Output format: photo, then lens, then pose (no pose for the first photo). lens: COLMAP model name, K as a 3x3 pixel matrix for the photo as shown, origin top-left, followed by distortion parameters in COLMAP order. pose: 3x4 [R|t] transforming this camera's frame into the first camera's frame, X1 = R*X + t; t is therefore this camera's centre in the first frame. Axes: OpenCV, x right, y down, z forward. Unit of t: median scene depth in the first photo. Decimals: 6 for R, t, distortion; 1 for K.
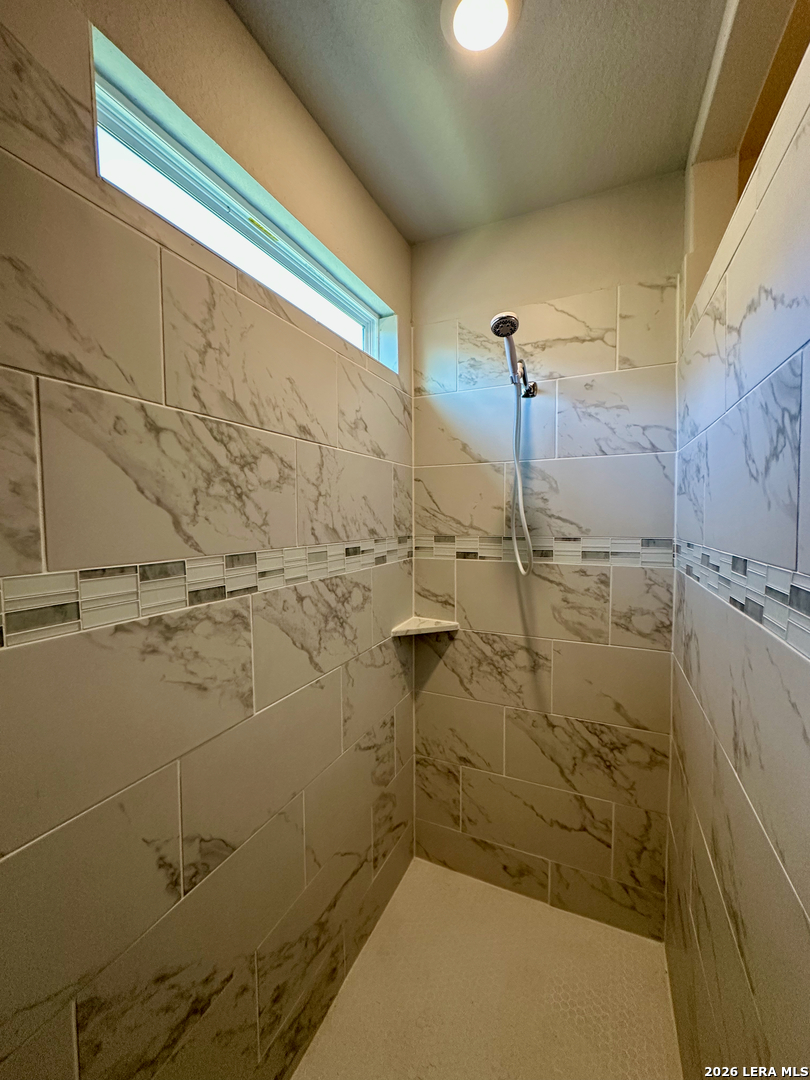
lens RADIAL K [[431.5, 0, 404.0], [0, 431.5, 538.3], [0, 0, 1]] dist [-0.003833, 0.001138]
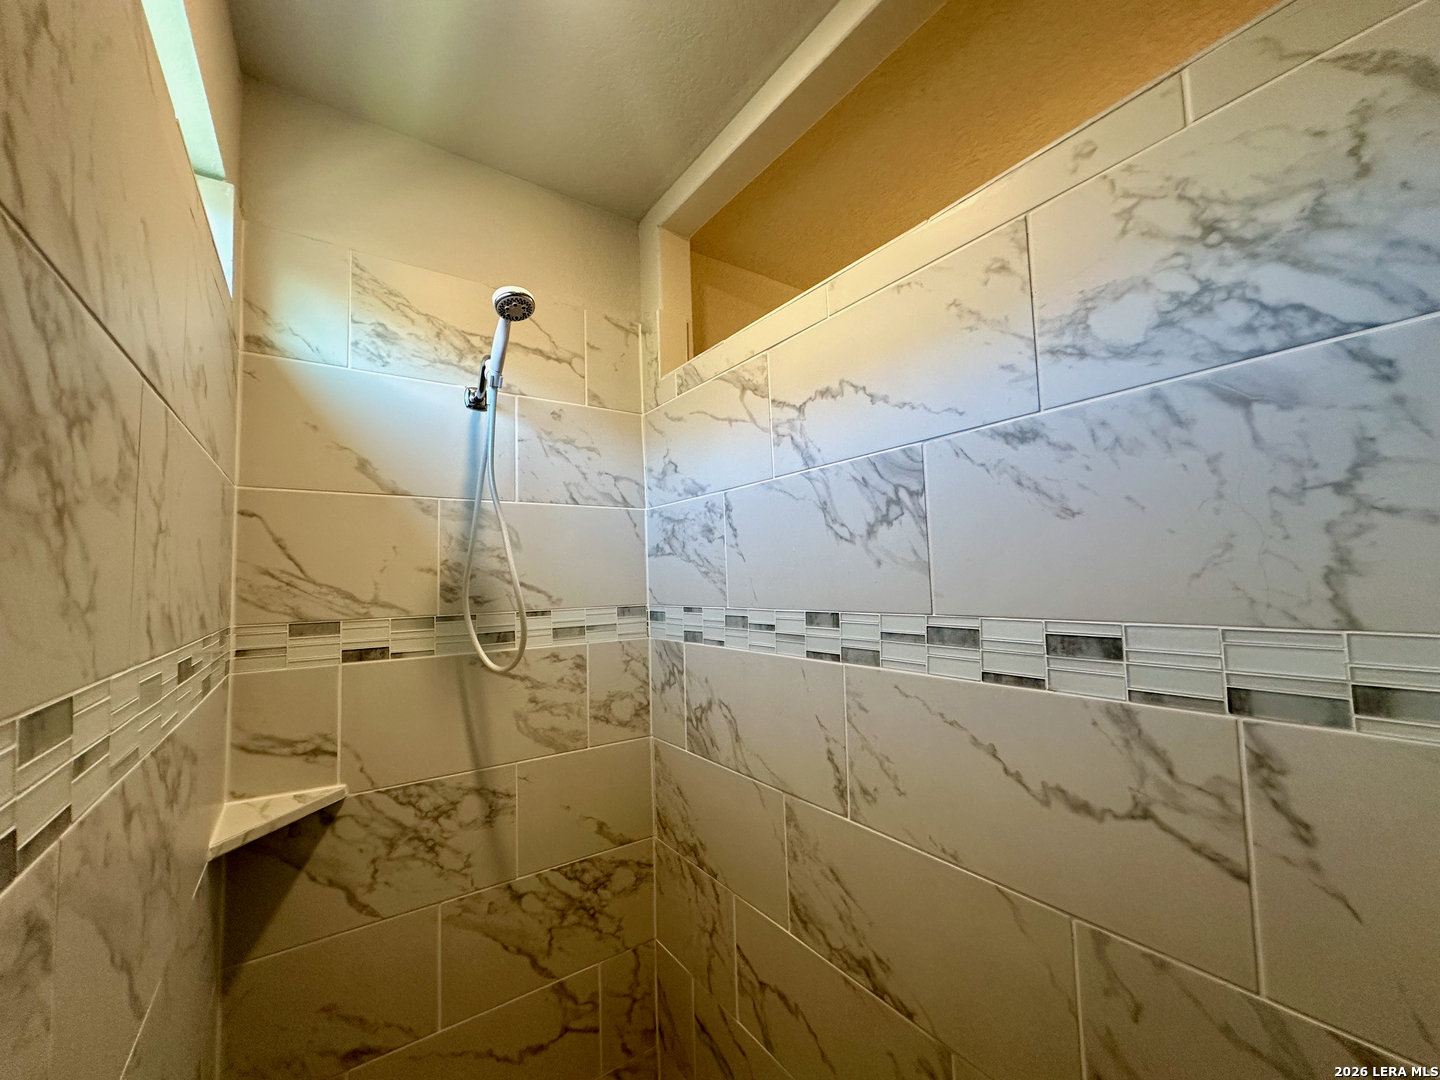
lens RADIAL K [[575.3, 0, 718.3], [0, 575.3, 538.2], [0, 0, 1]] dist [-0.003833, 0.001138]
pose [[0.507356, 0.053671, 0.860063, -0.300813], [0.065391, 0.992783, -0.100527, -0.005918], [-0.859252, 0.107244, 0.500185, 0.238264]]
